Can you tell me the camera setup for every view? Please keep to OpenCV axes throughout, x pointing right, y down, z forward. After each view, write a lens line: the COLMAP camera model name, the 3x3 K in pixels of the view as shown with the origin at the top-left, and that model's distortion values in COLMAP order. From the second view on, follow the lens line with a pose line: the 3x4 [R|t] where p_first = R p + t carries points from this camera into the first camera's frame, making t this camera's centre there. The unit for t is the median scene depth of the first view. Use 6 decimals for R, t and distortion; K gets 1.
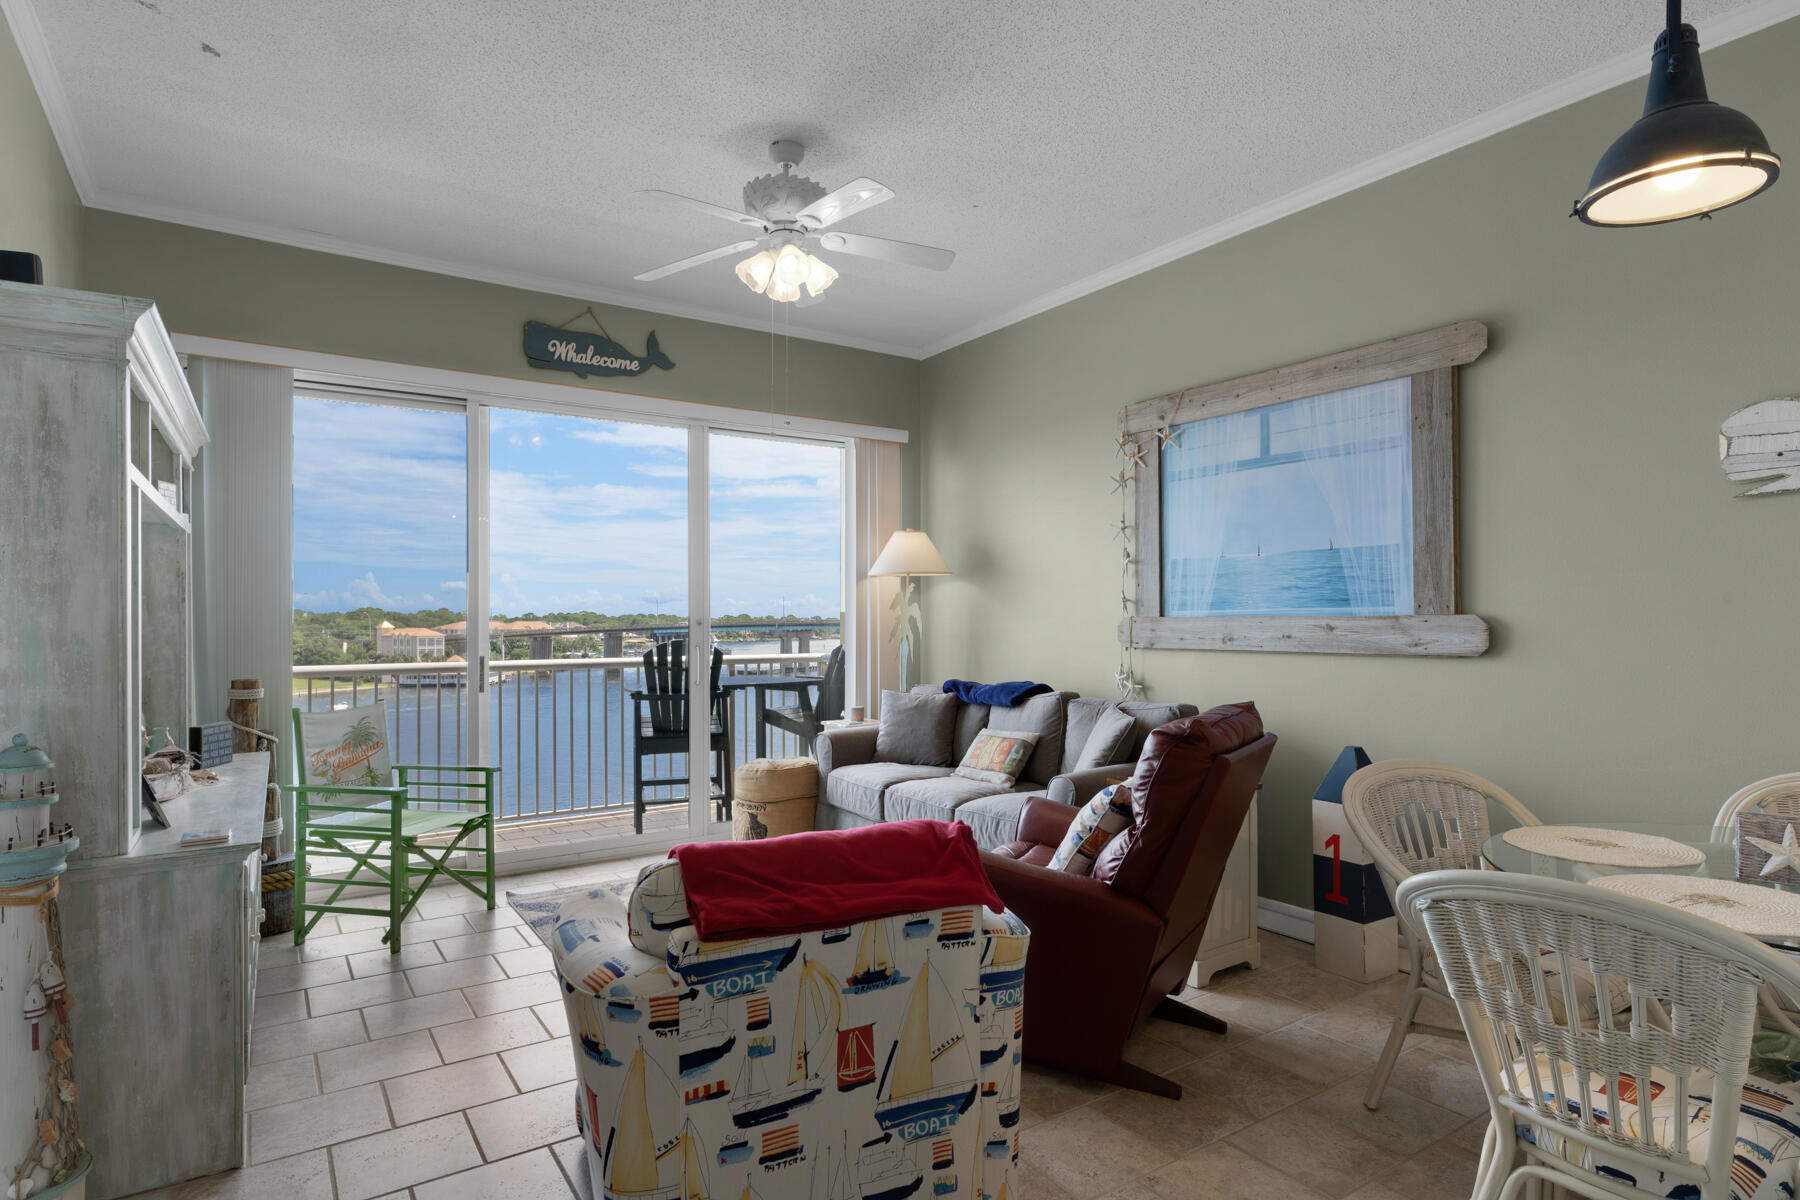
lens RADIAL K [[970.3, 0, 900.0], [0, 970.3, 600.0], [0, 0, 1]] dist [0.004955, 0.001062]
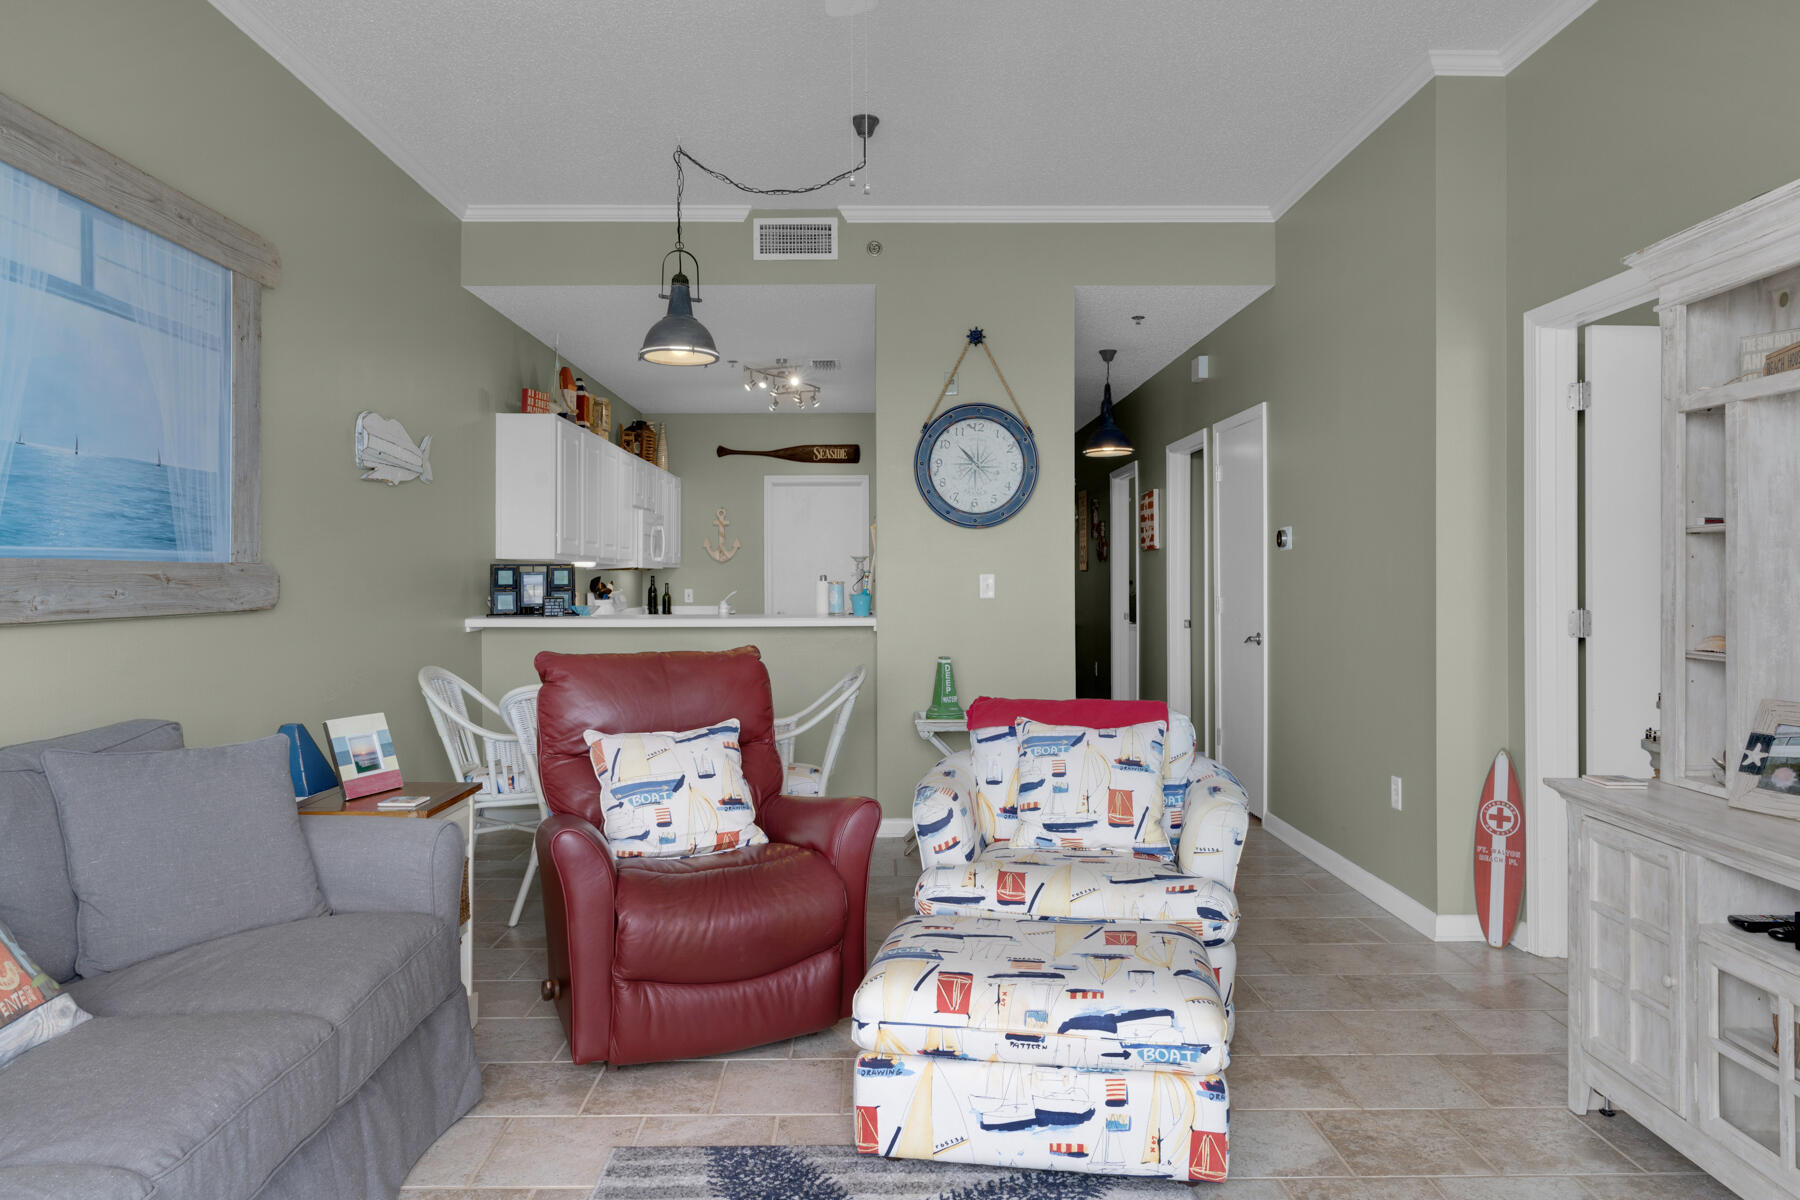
lens RADIAL K [[1141.9, 0, 898.2], [0, 1141.9, 577.8], [0, 0, 1]] dist [0.003342, 0.000548]
pose [[-0.841591, 0.004527, 0.540096, -0.405809], [-0.006377, 0.999812, -0.018316, 0.036587], [-0.540077, -0.018859, -0.841404, 1.304684]]
